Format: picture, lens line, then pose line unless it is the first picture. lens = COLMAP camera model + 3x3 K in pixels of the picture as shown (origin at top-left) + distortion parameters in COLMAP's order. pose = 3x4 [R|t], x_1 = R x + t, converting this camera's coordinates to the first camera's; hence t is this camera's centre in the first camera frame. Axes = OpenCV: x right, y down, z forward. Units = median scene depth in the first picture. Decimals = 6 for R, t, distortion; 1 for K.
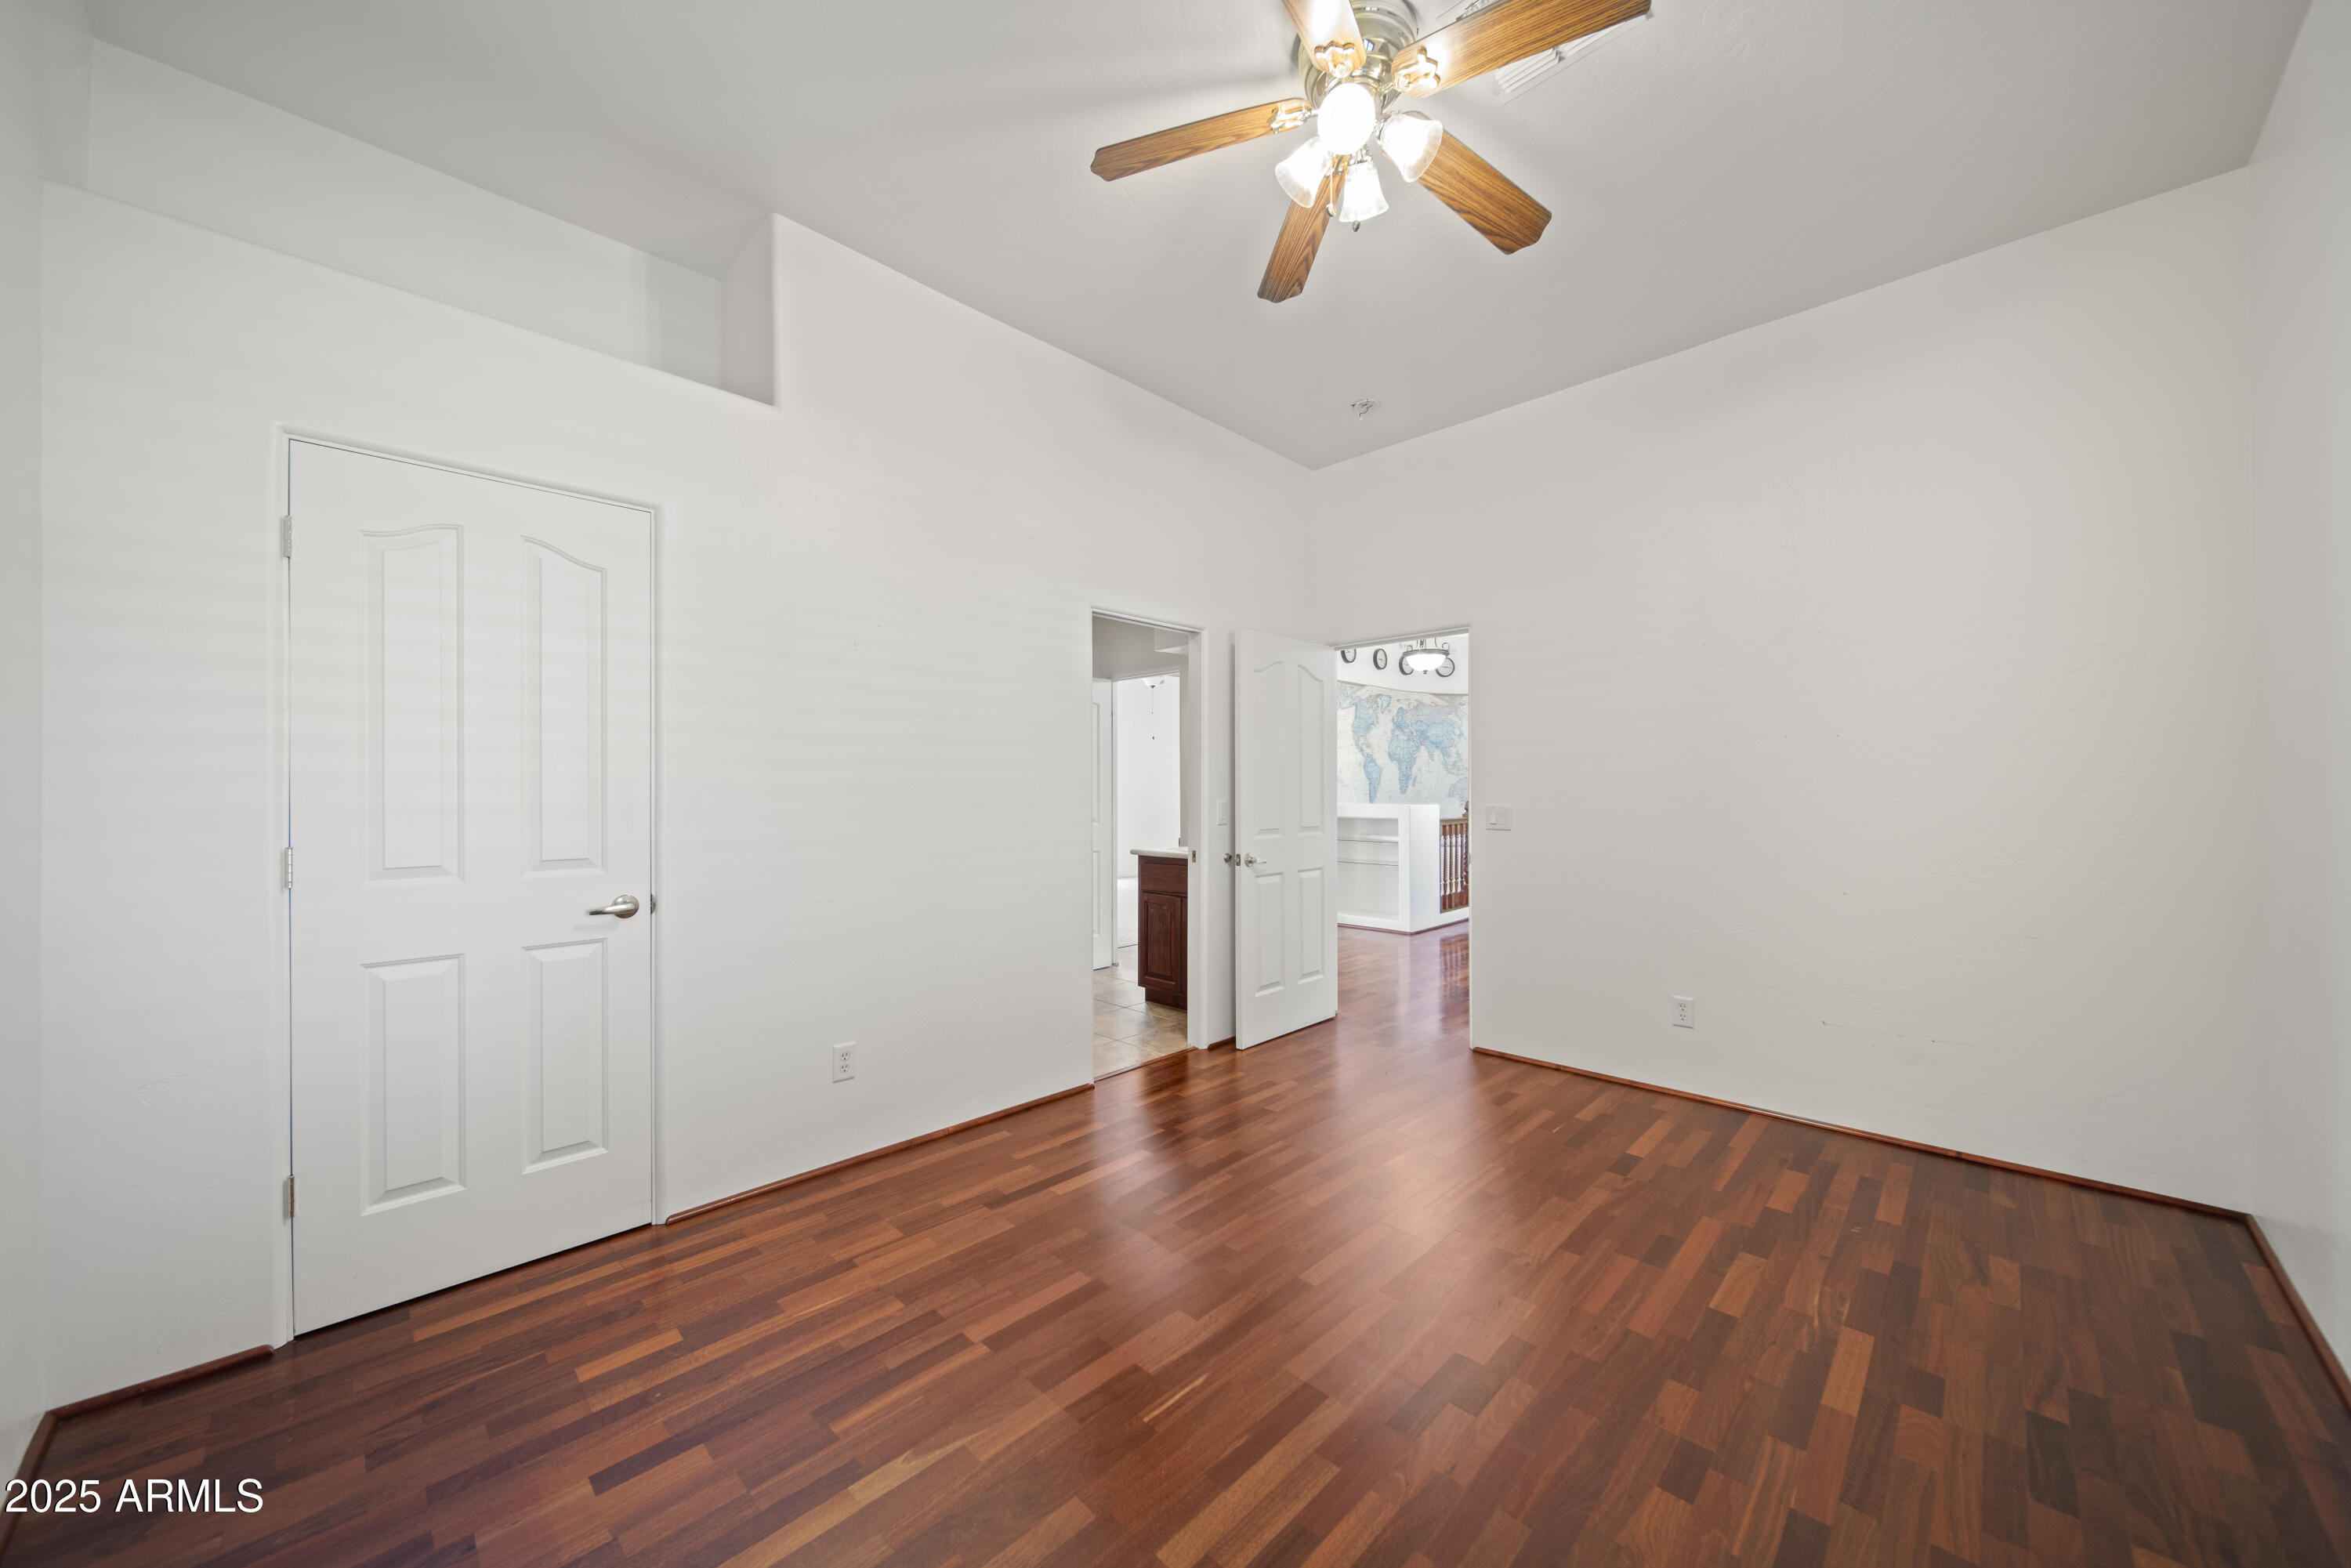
lens RADIAL K [[826.8, 0, 1171.7], [0, 826.8, 788.3], [0, 0, 1]] dist [-0.000139, 0.000010]
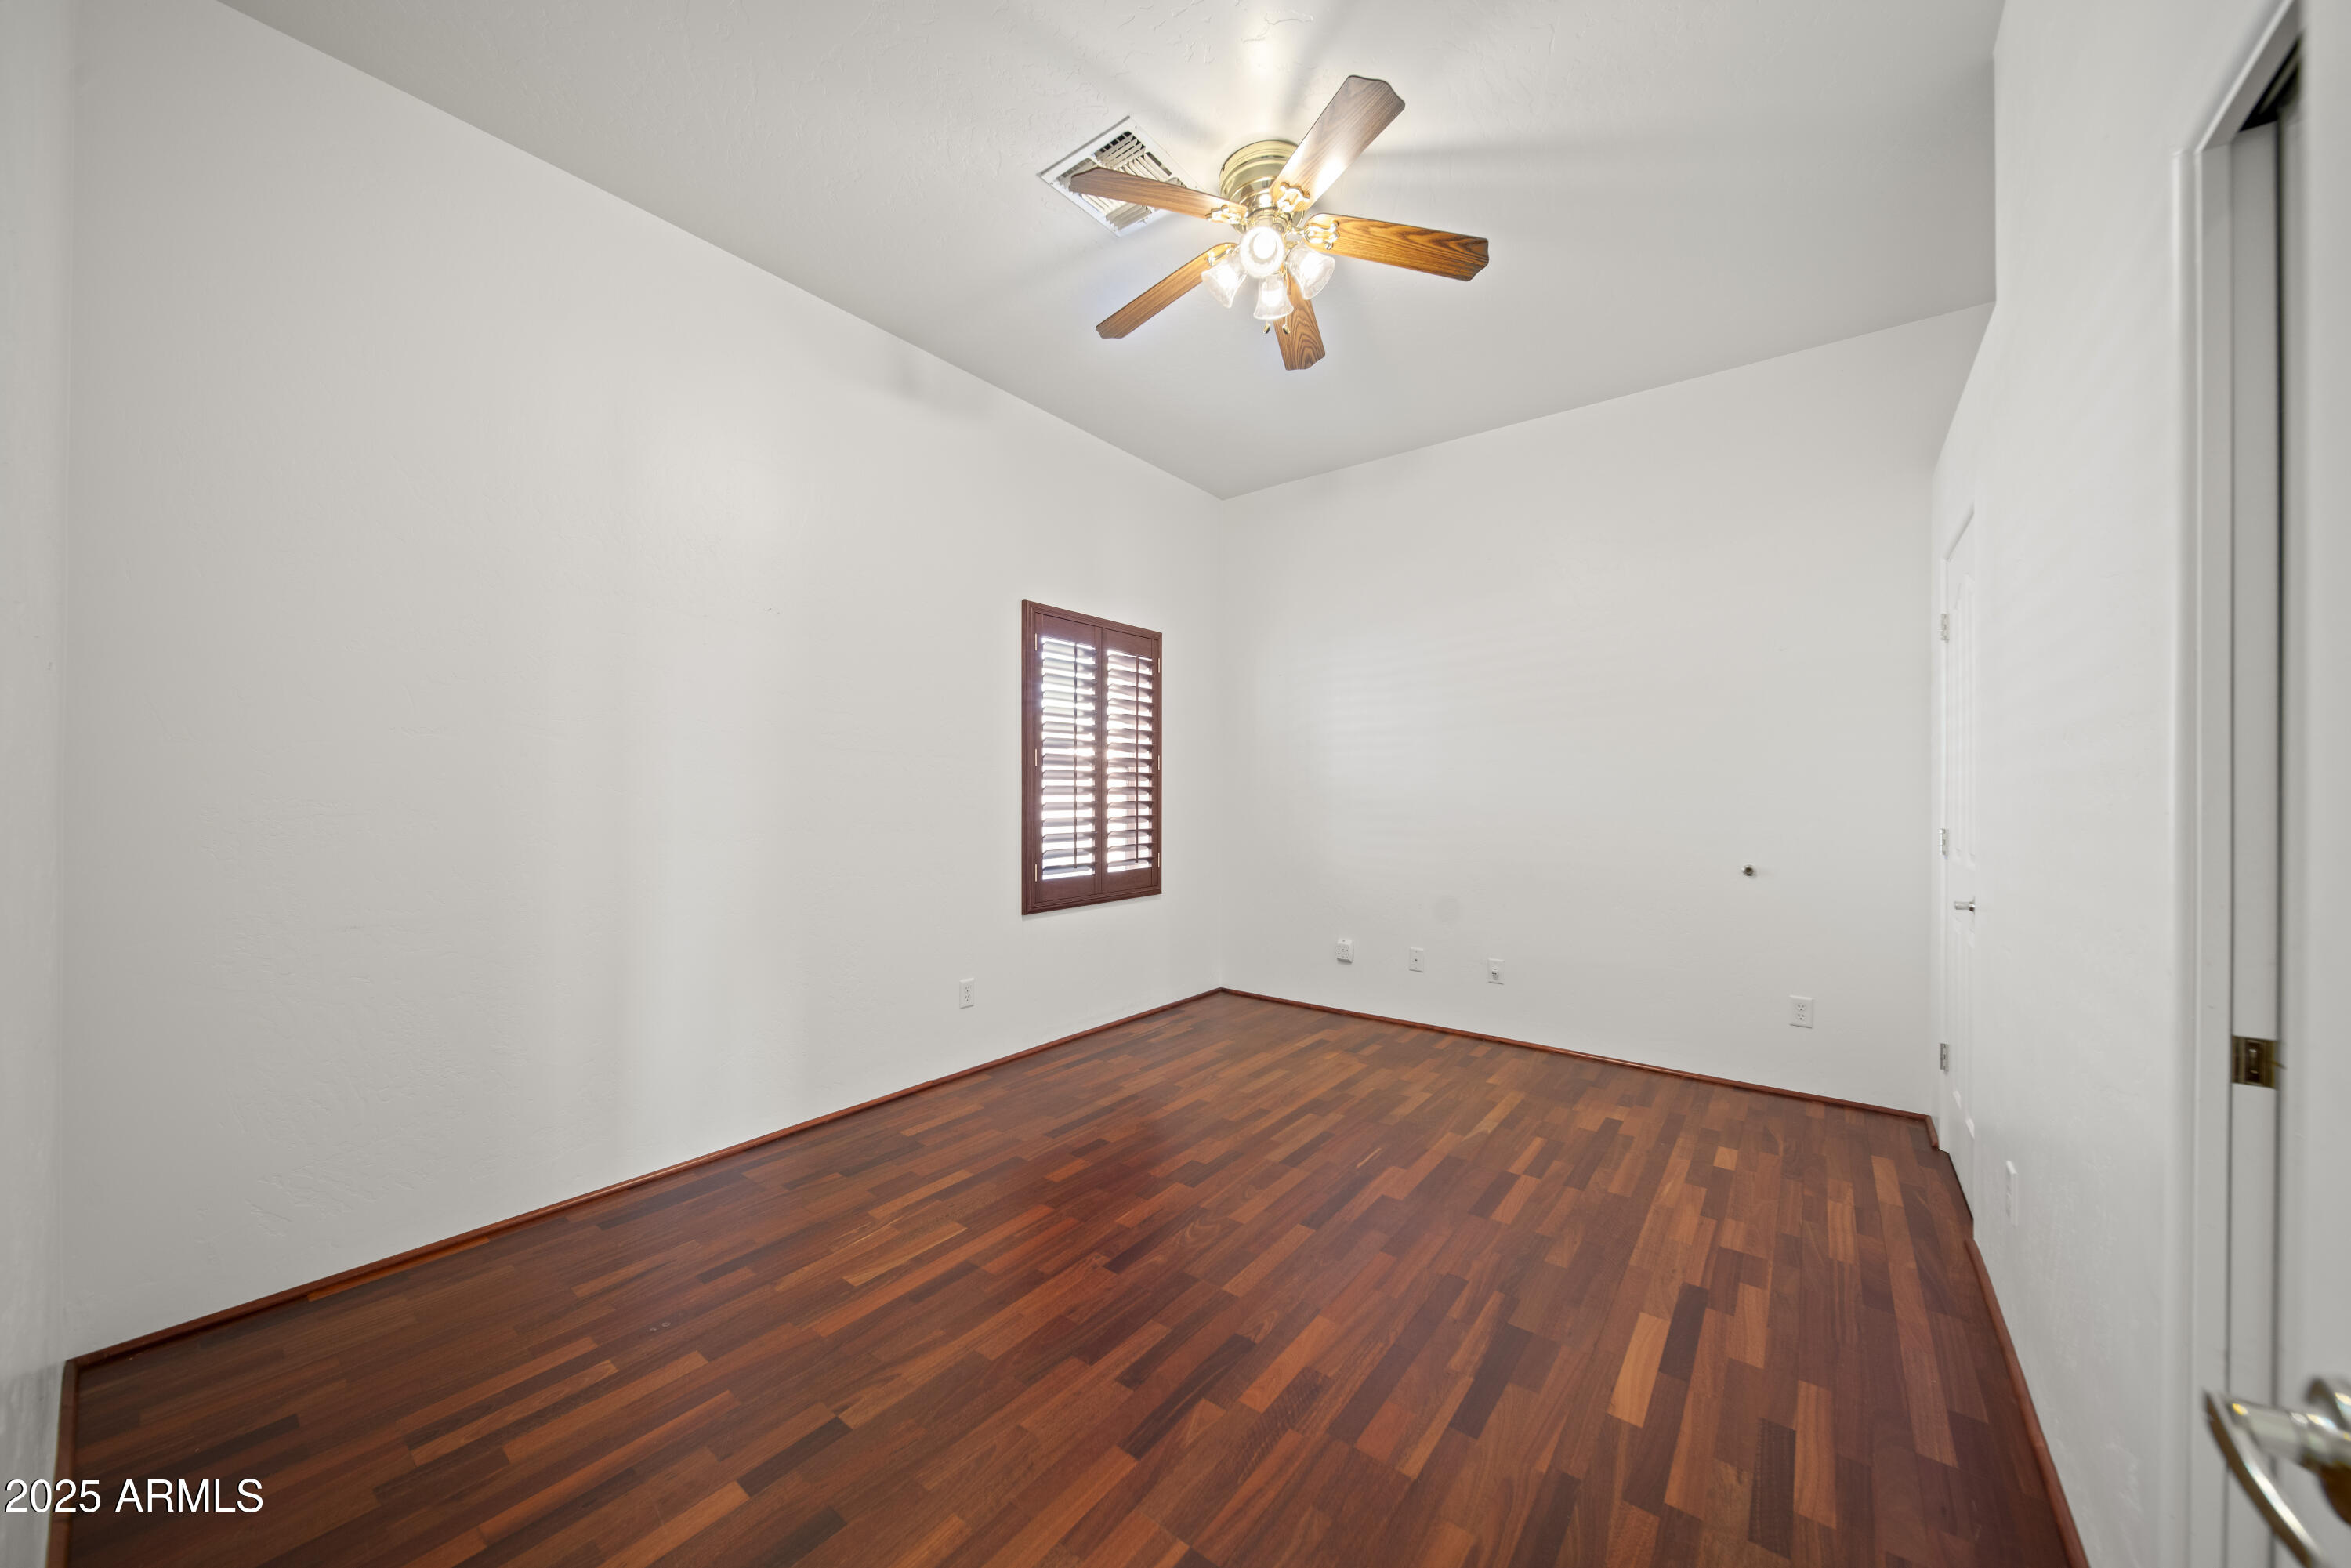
lens RADIAL K [[826.8, 0, 1171.7], [0, 826.8, 788.3], [0, 0, 1]] dist [-0.000139, 0.000010]
pose [[-0.992639, -0.002484, -0.121082, 0.507477], [-0.001886, 0.999985, -0.005052, 0.008858], [0.121092, -0.004787, -0.992630, 2.204093]]
